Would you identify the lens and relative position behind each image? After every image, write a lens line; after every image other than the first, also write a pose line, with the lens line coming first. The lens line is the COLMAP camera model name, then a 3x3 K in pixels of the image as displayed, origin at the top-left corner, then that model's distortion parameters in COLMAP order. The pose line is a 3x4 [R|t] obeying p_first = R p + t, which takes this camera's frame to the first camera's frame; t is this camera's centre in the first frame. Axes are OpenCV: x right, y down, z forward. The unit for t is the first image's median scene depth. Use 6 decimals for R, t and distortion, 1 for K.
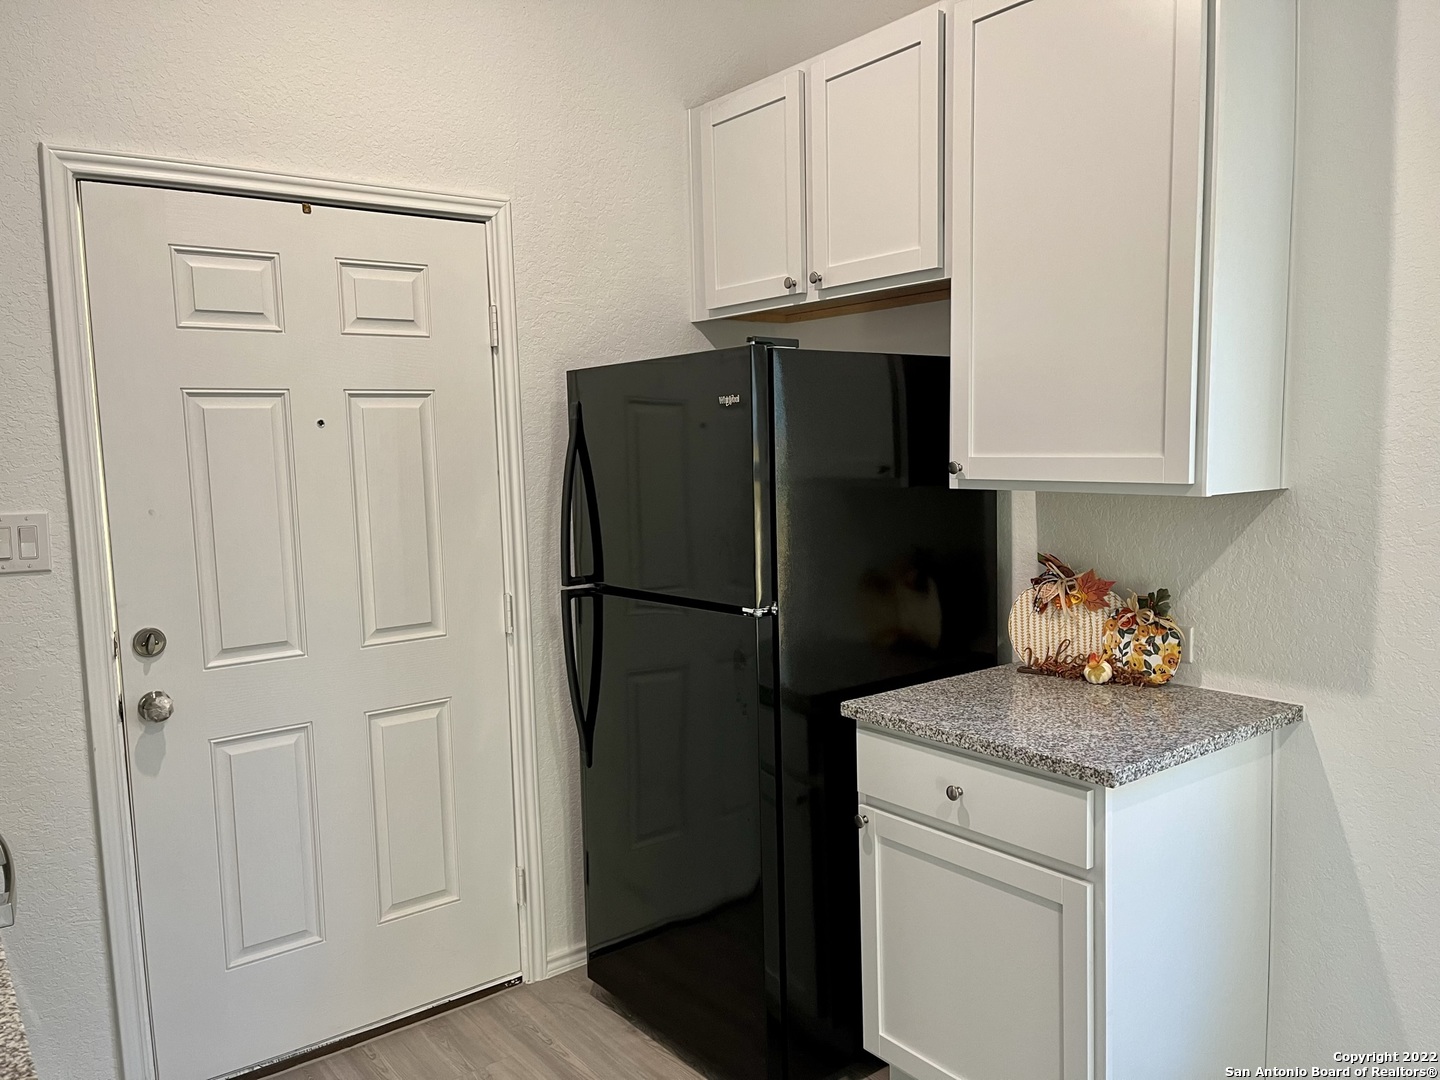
lens RADIAL K [[1060.1, 0, 725.9], [0, 1060.1, 550.5], [0, 0, 1]] dist [0.014145, -0.041732]
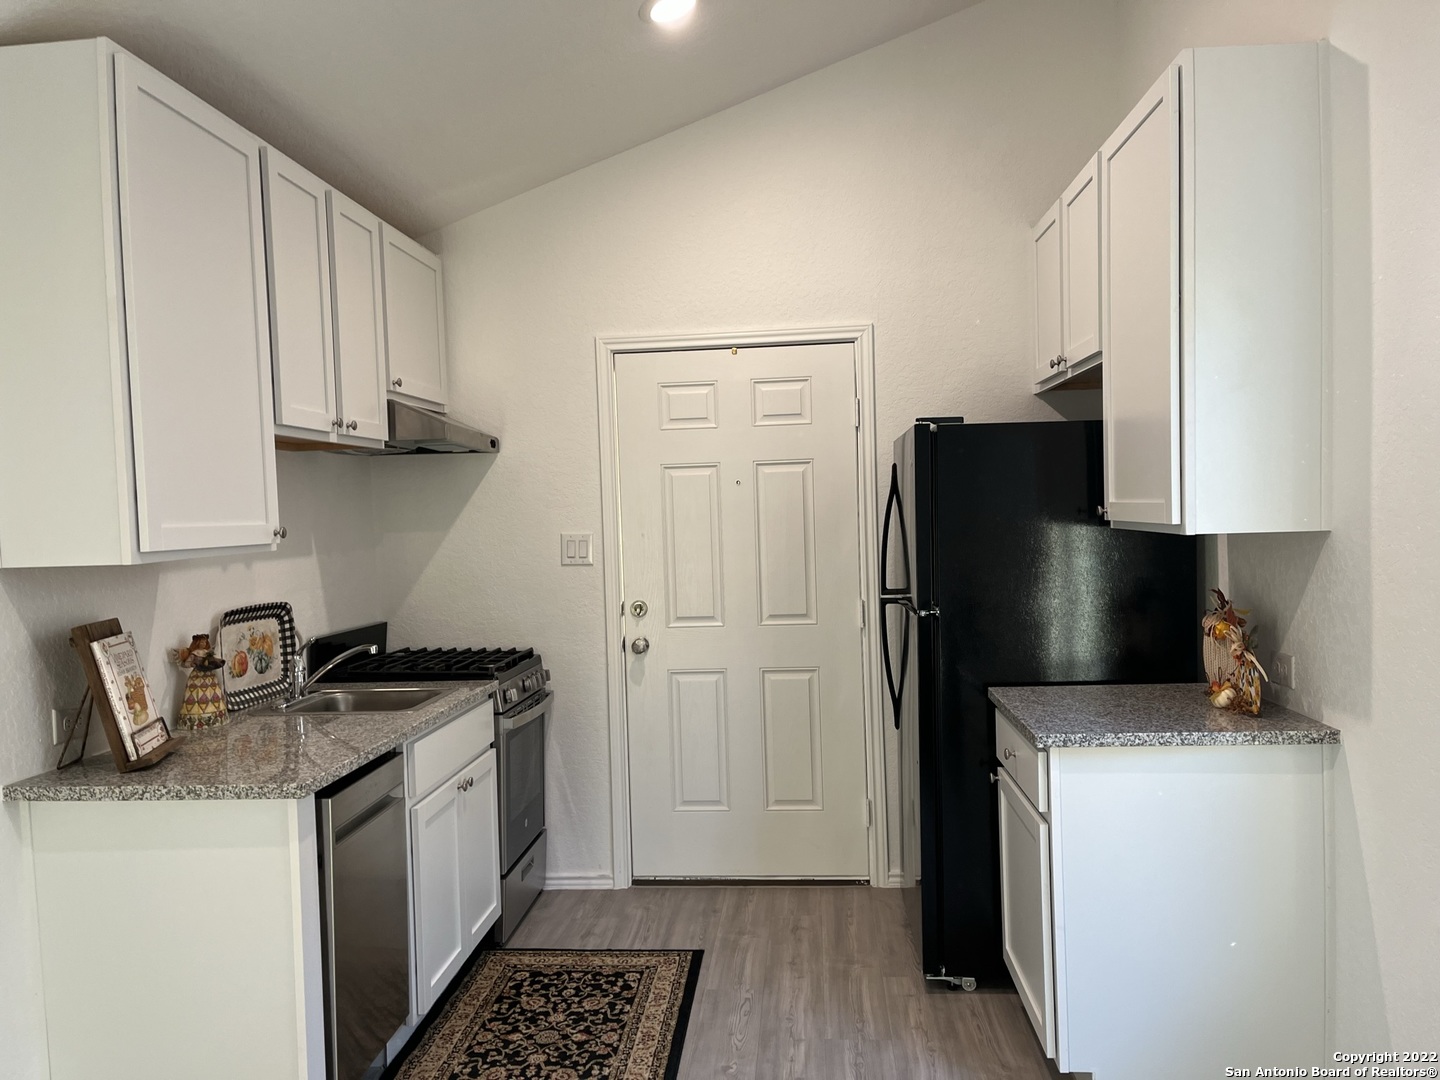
lens RADIAL K [[1060.1, 0, 716.5], [0, 1060.1, 551.3], [0, 0, 1]] dist [0.014145, -0.041732]
pose [[0.737131, 0.028843, -0.675134, 0.674883], [-0.056894, 0.998190, -0.019474, 0.016835], [0.673350, 0.052766, 0.737438, -0.196970]]
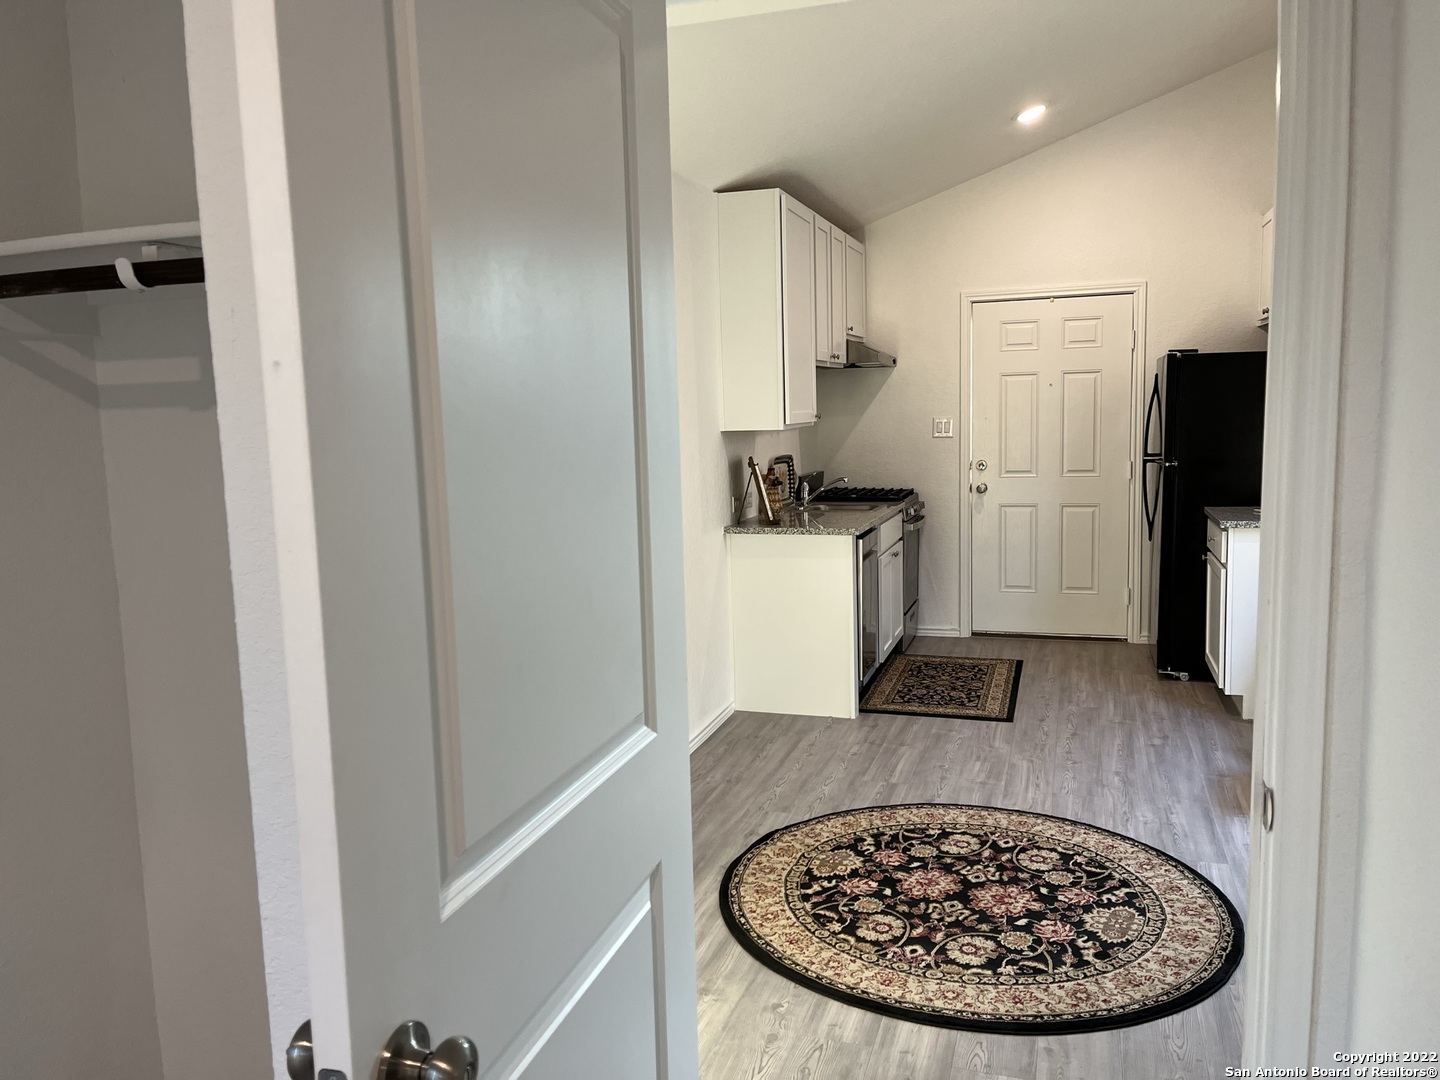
lens RADIAL K [[1060.1, 0, 720.8], [0, 1060.1, 546.7], [0, 0, 1]] dist [0.014145, -0.041732]
pose [[0.558310, 0.118397, -0.821141, 1.287443], [-0.069278, 0.992961, 0.096067, 0.072786], [0.826735, 0.003252, 0.562582, -1.056944]]
